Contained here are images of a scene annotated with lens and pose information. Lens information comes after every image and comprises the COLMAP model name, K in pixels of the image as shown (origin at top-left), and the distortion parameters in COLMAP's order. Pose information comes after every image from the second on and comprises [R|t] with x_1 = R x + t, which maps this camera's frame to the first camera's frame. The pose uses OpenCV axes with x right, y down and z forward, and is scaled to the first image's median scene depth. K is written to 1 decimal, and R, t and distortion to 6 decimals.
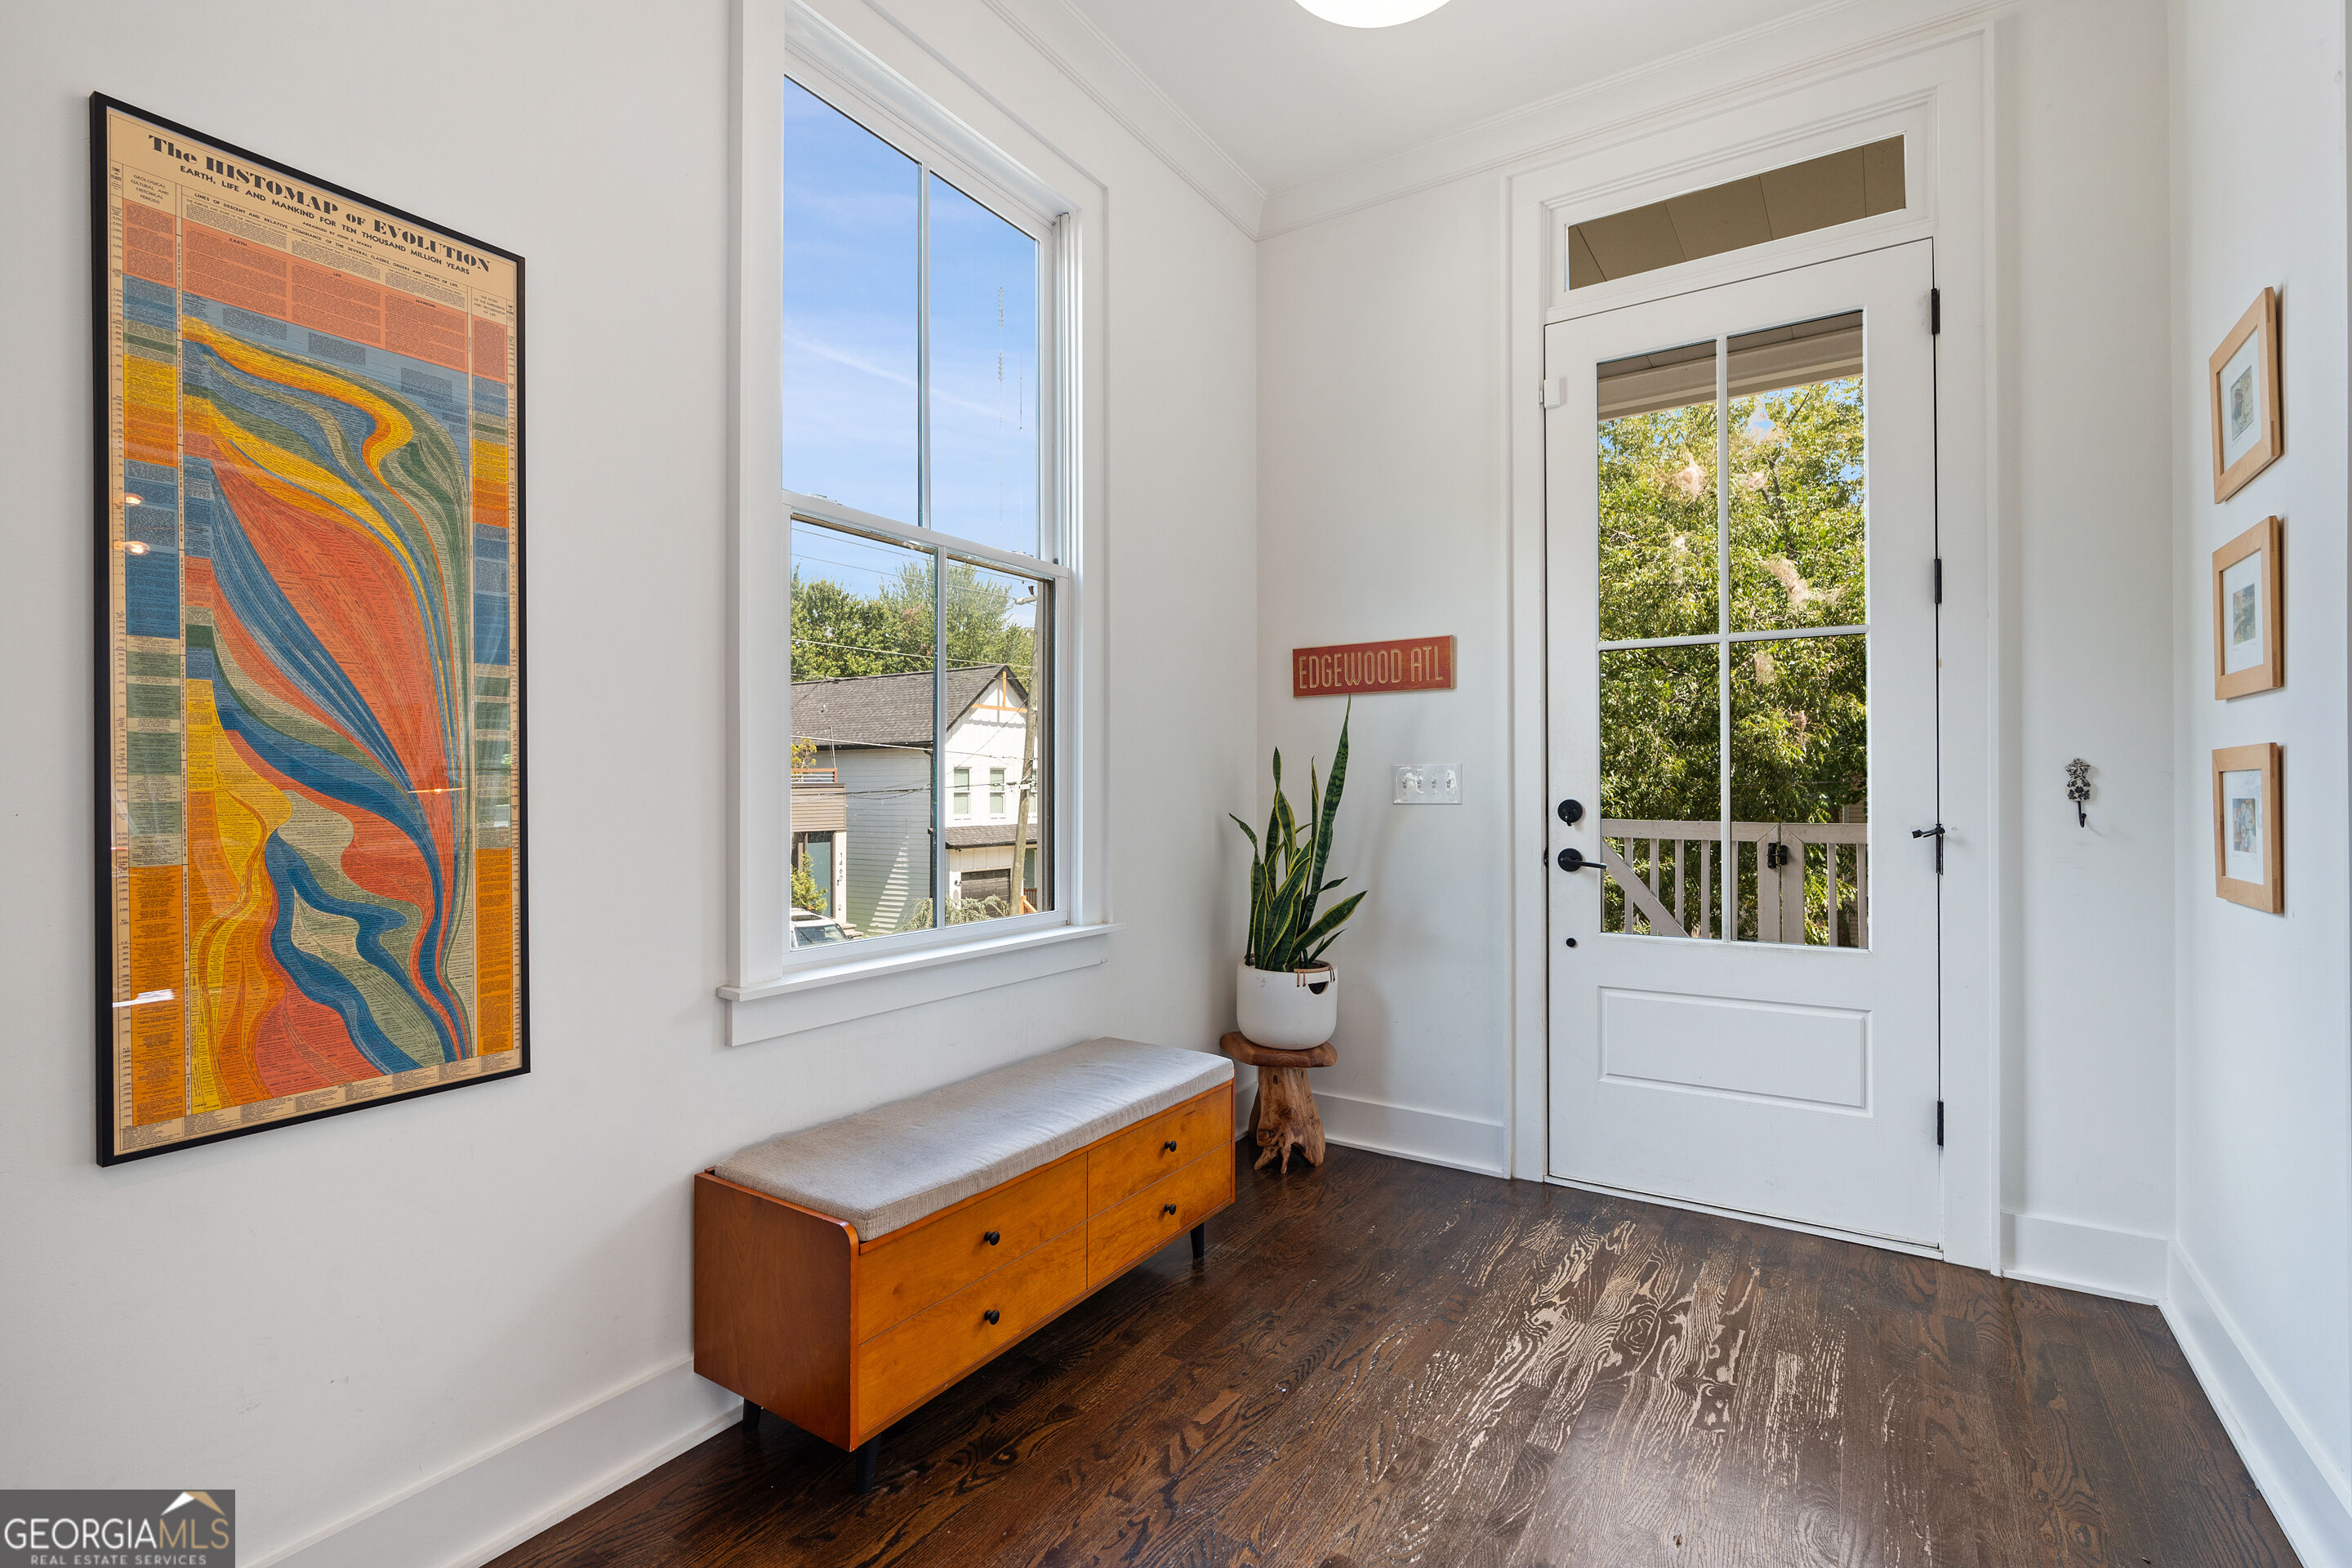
lens RADIAL K [[1063.3, 0, 1179.8], [0, 1063.3, 786.7], [0, 0, 1]] dist [-0.008113, 0.002174]
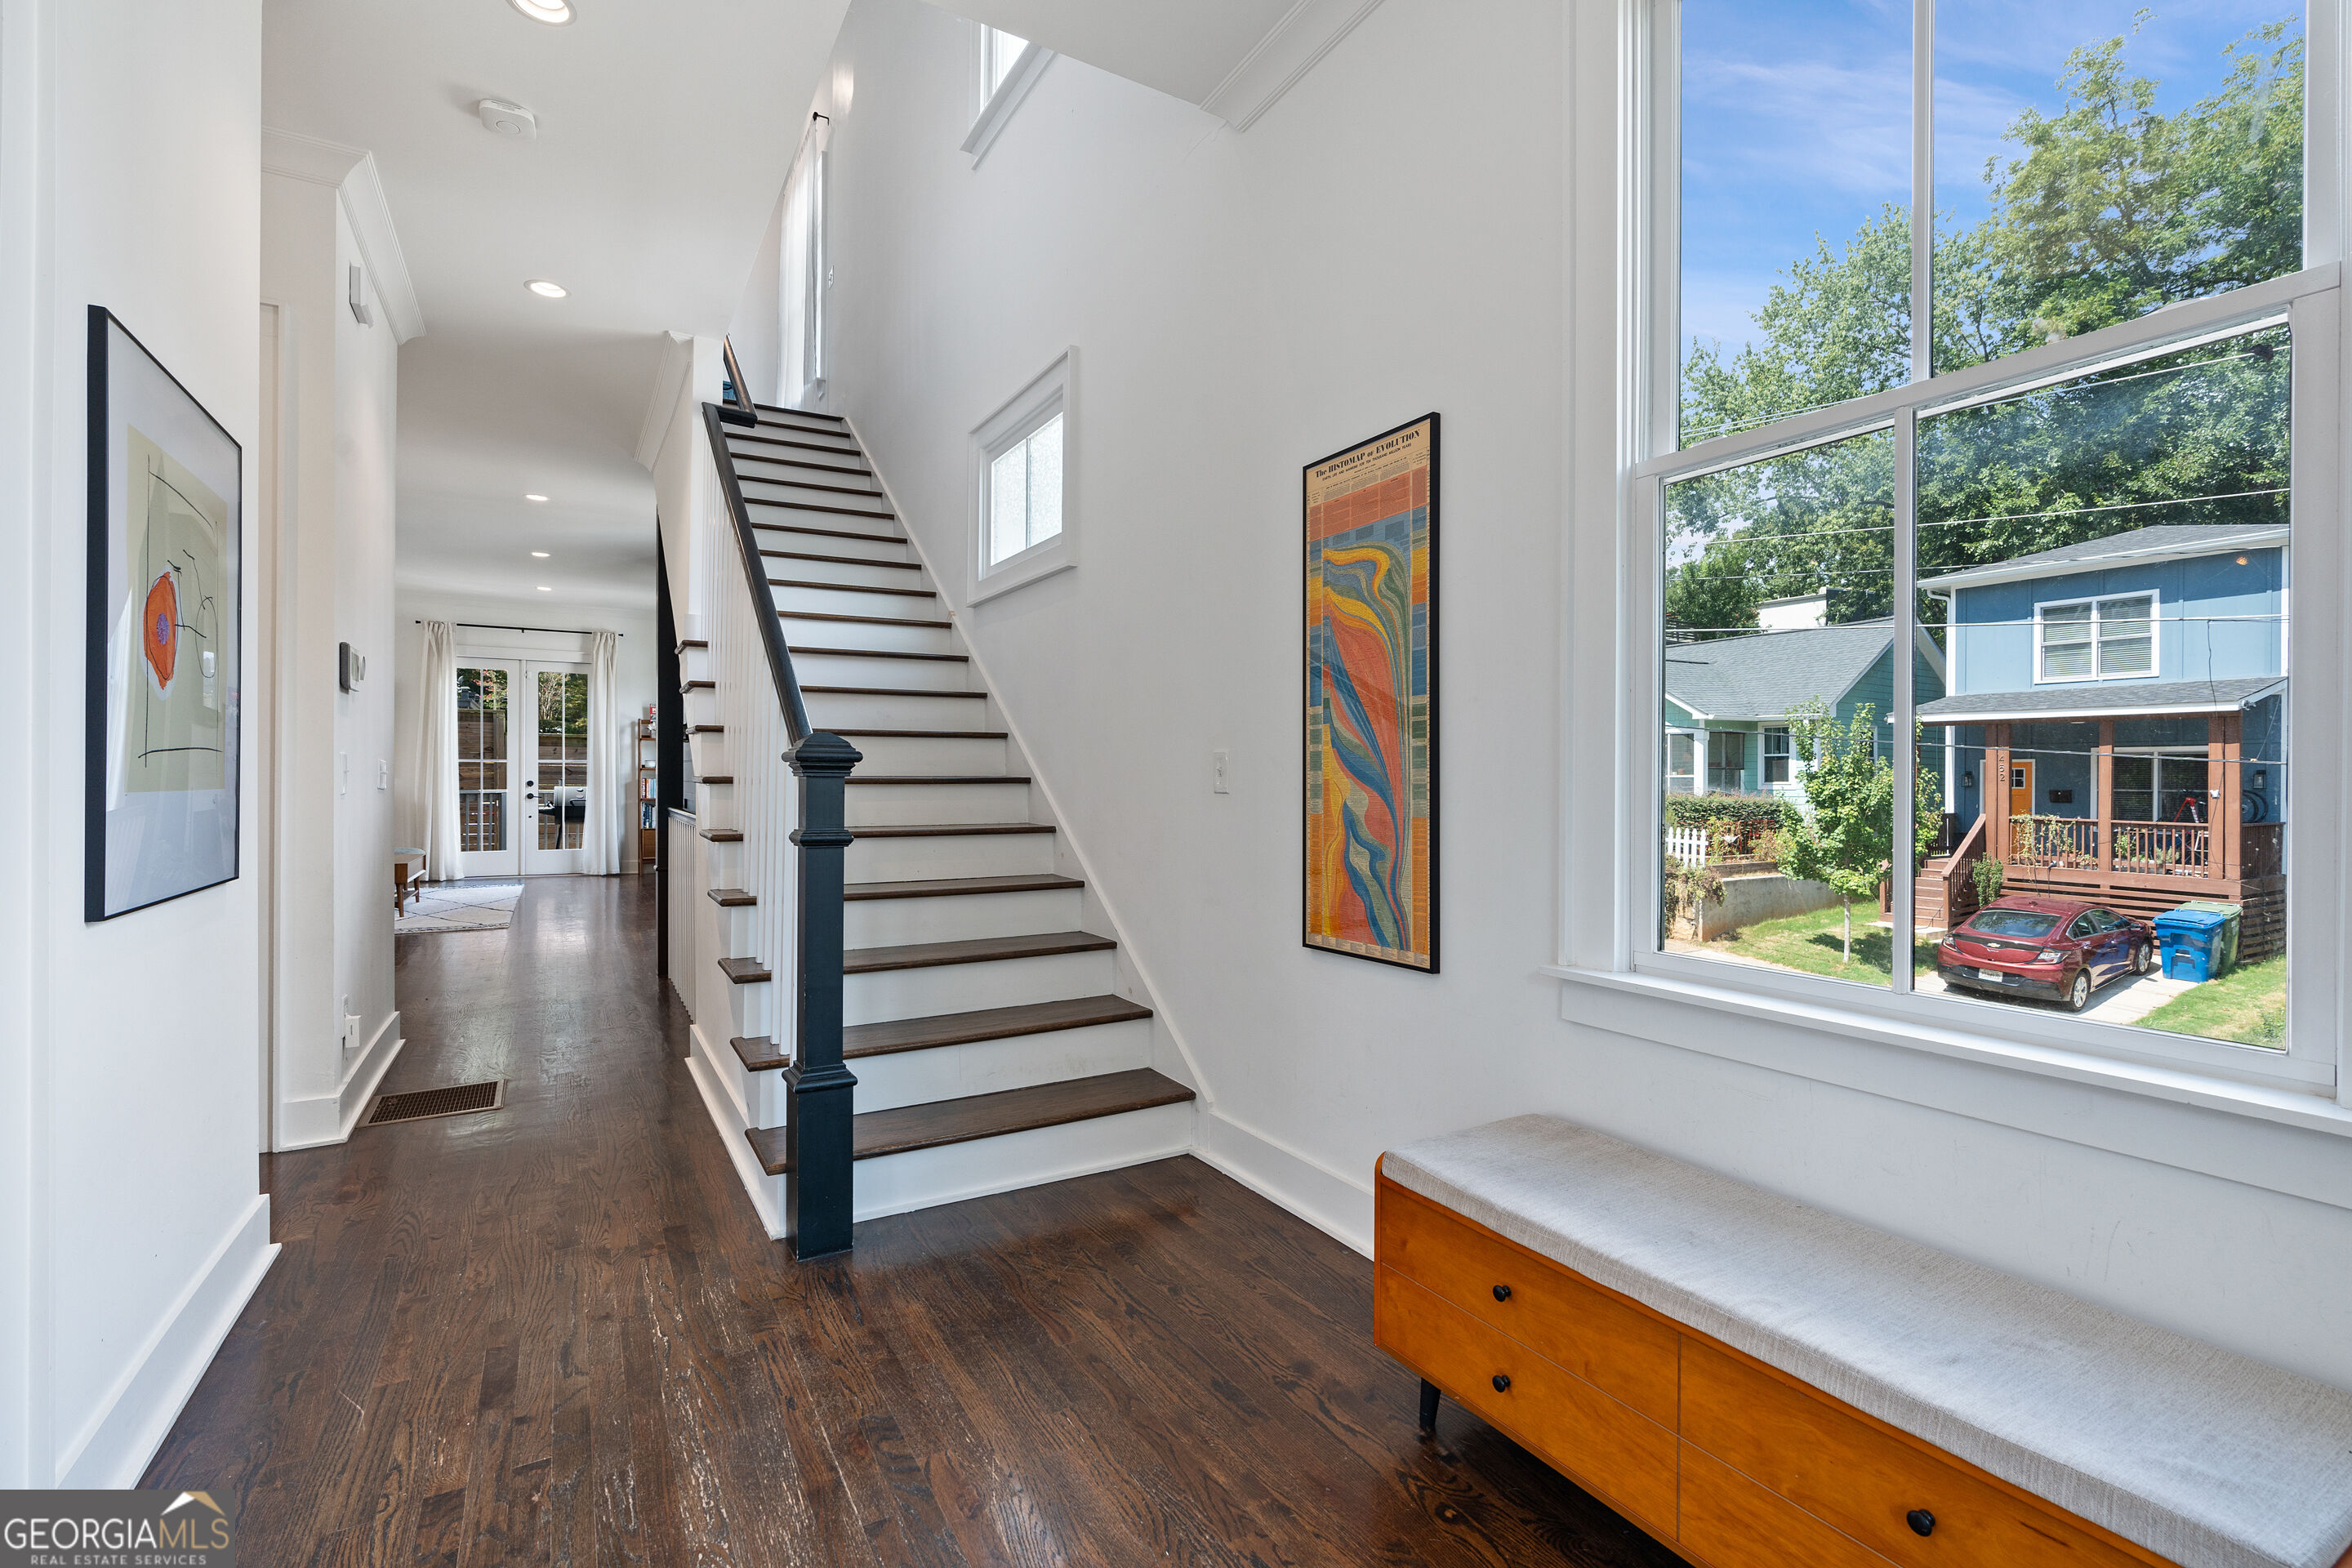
lens RADIAL K [[1063.3, 0, 1180.6], [0, 1063.3, 780.4], [0, 0, 1]] dist [-0.008113, 0.002174]
pose [[-0.450523, 0.002914, -0.892760, 0.954823], [0.002391, 0.999995, 0.002057, 0.001839], [0.892762, -0.001208, -0.450528, 1.538590]]
